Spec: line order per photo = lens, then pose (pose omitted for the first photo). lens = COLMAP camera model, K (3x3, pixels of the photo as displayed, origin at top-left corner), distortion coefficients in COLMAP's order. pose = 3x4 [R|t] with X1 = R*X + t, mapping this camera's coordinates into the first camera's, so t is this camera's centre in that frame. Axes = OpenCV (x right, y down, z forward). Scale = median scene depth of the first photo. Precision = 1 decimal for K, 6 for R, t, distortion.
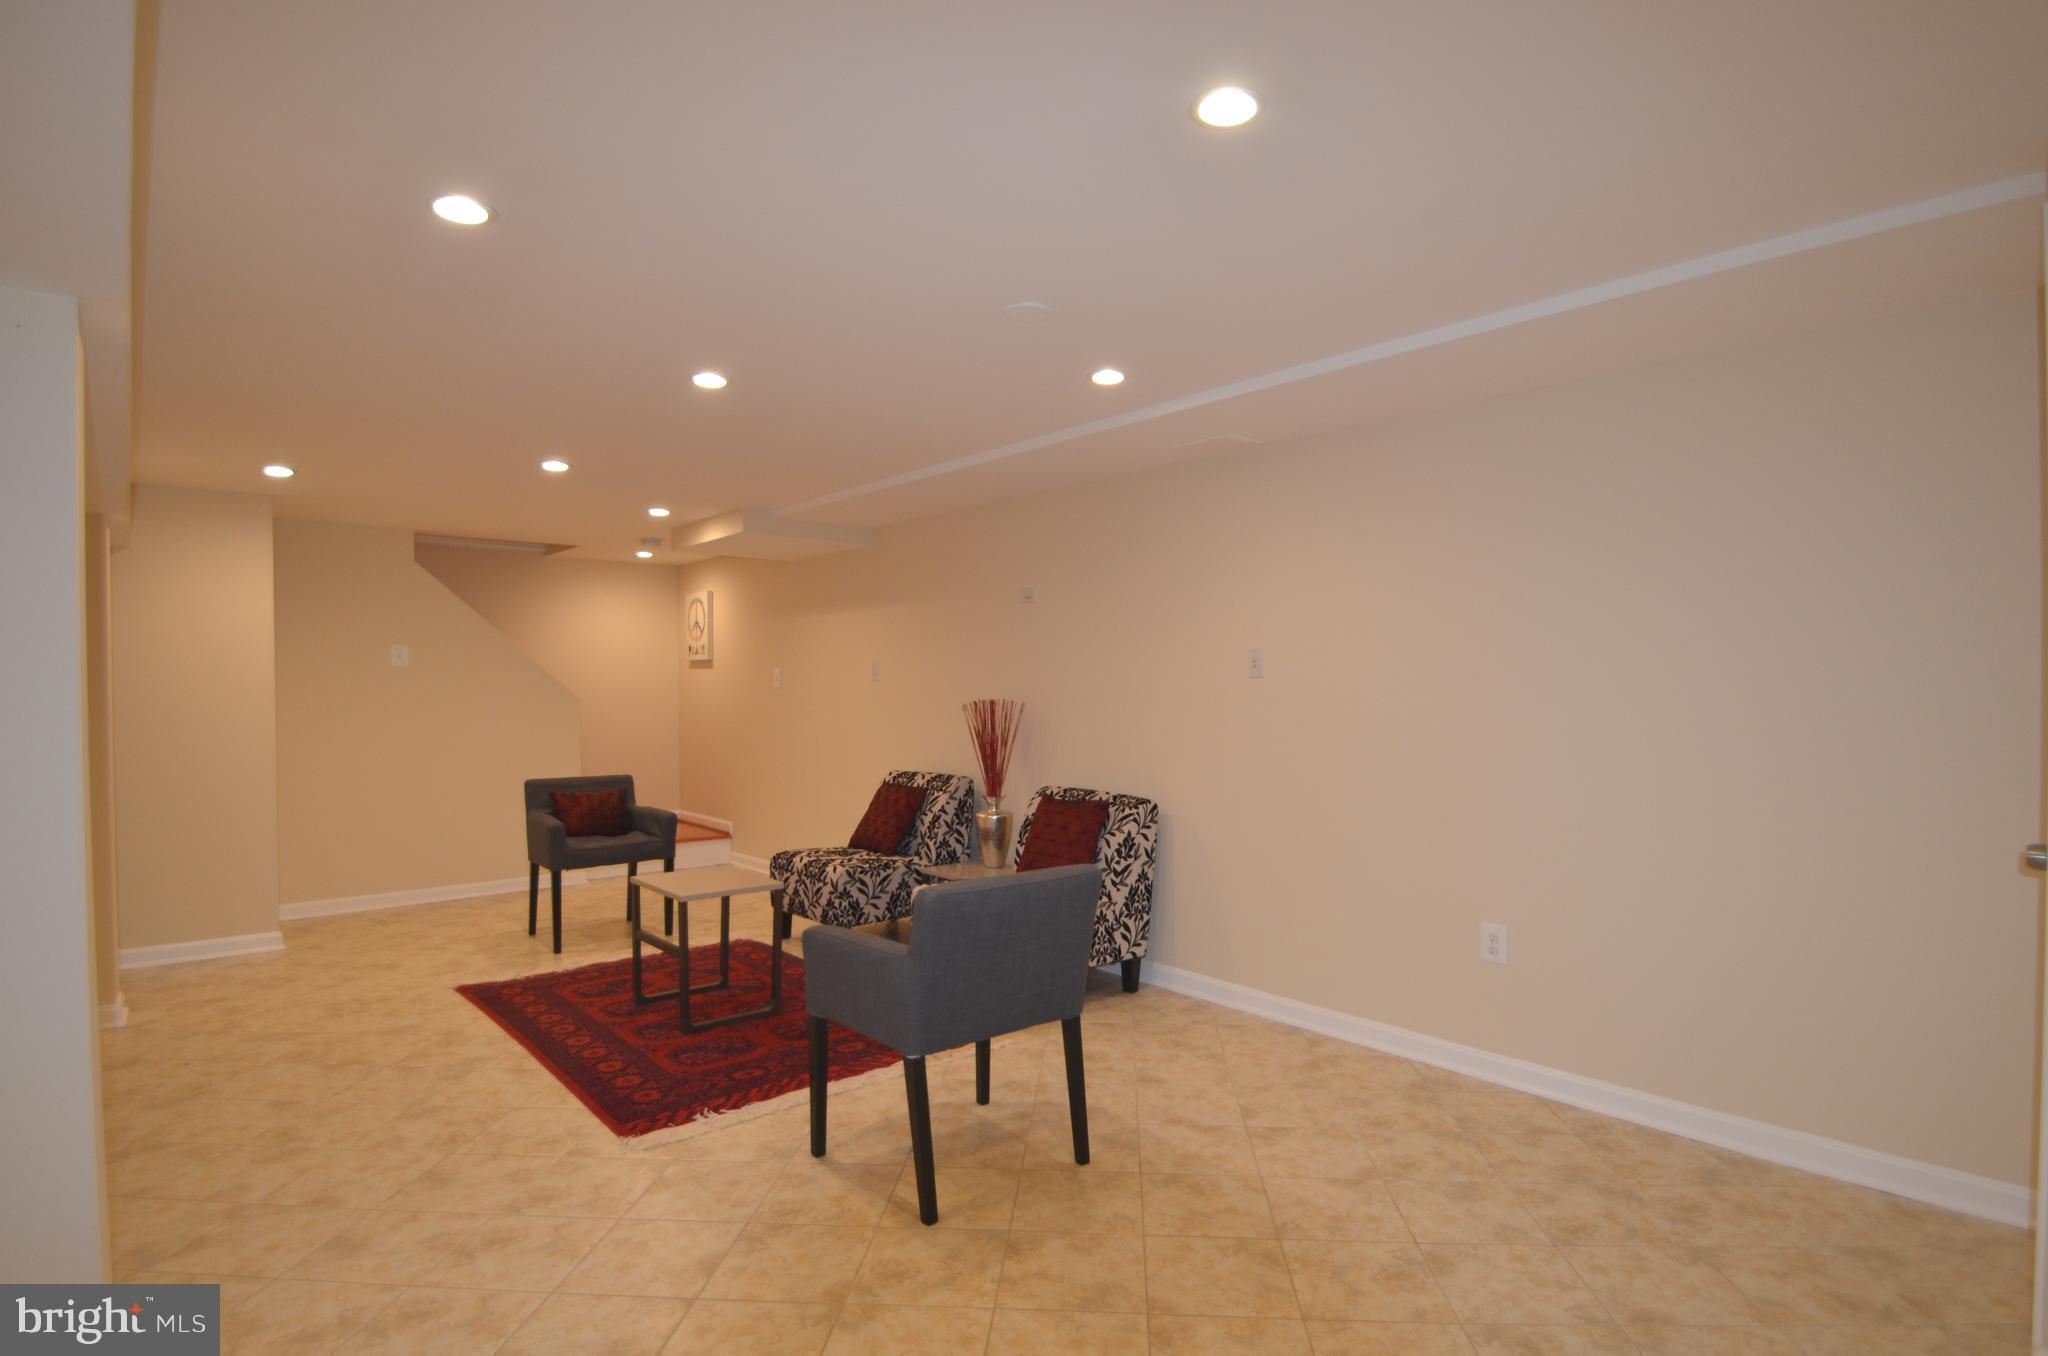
lens RADIAL K [[1035.7, 0, 1053.6], [0, 1035.7, 699.6], [0, 0, 1]] dist [-0.002150, -0.015160]
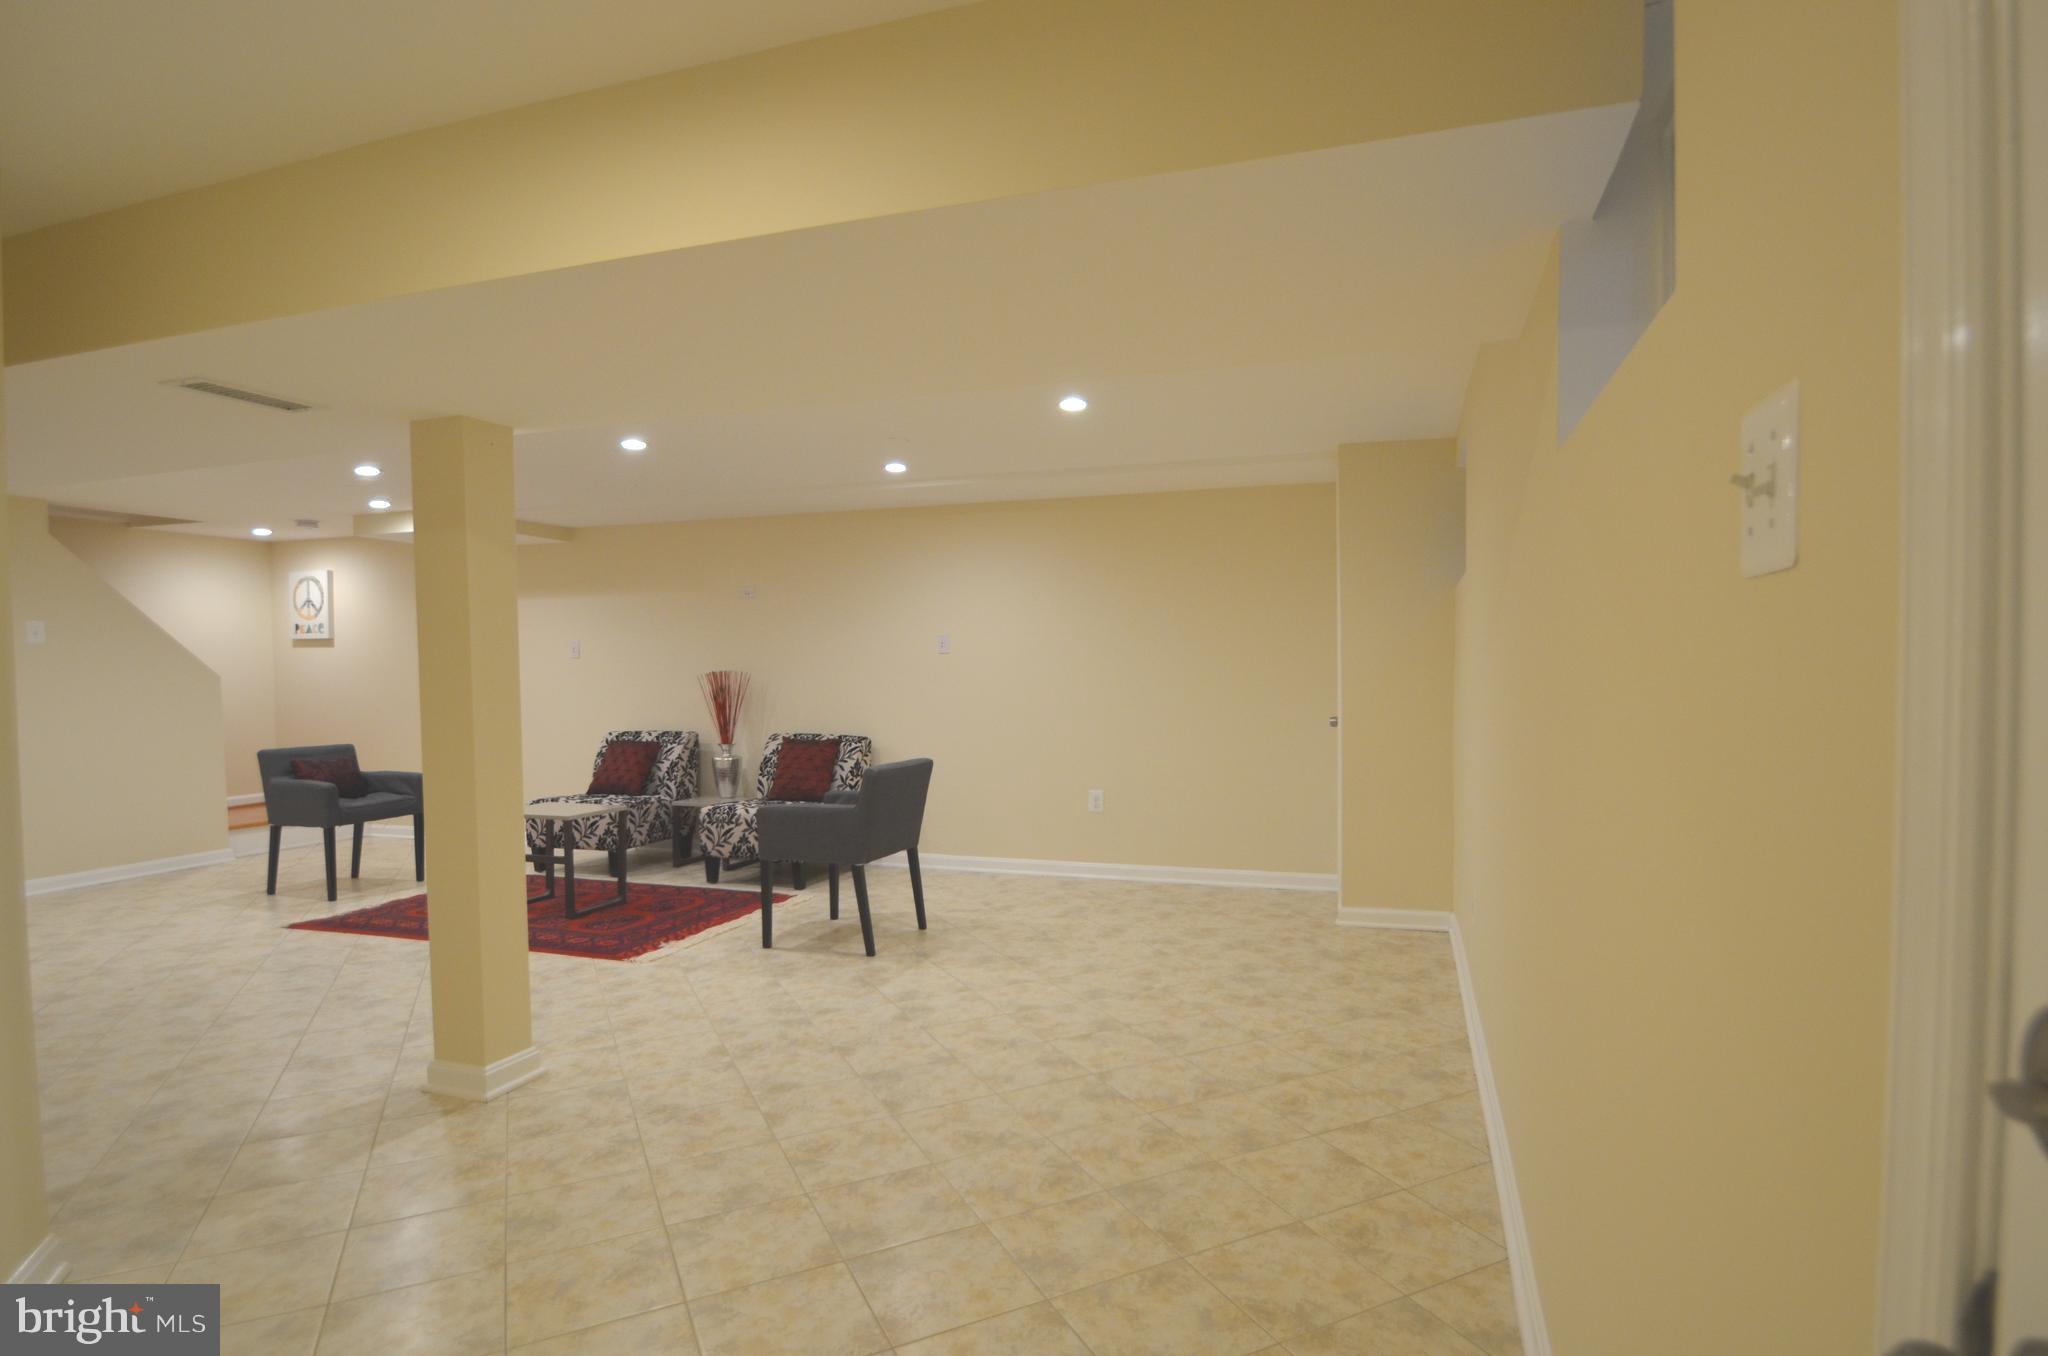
lens RADIAL K [[1047.5, 0, 1024.0], [0, 1047.5, 678.0], [0, 0, 1]] dist [-0.028849, -0.000050]
pose [[0.874138, -0.009989, 0.485574, -0.378151], [0.011793, 0.999930, -0.000661, 0.014797], [-0.485534, 0.006304, 0.874195, -0.352830]]
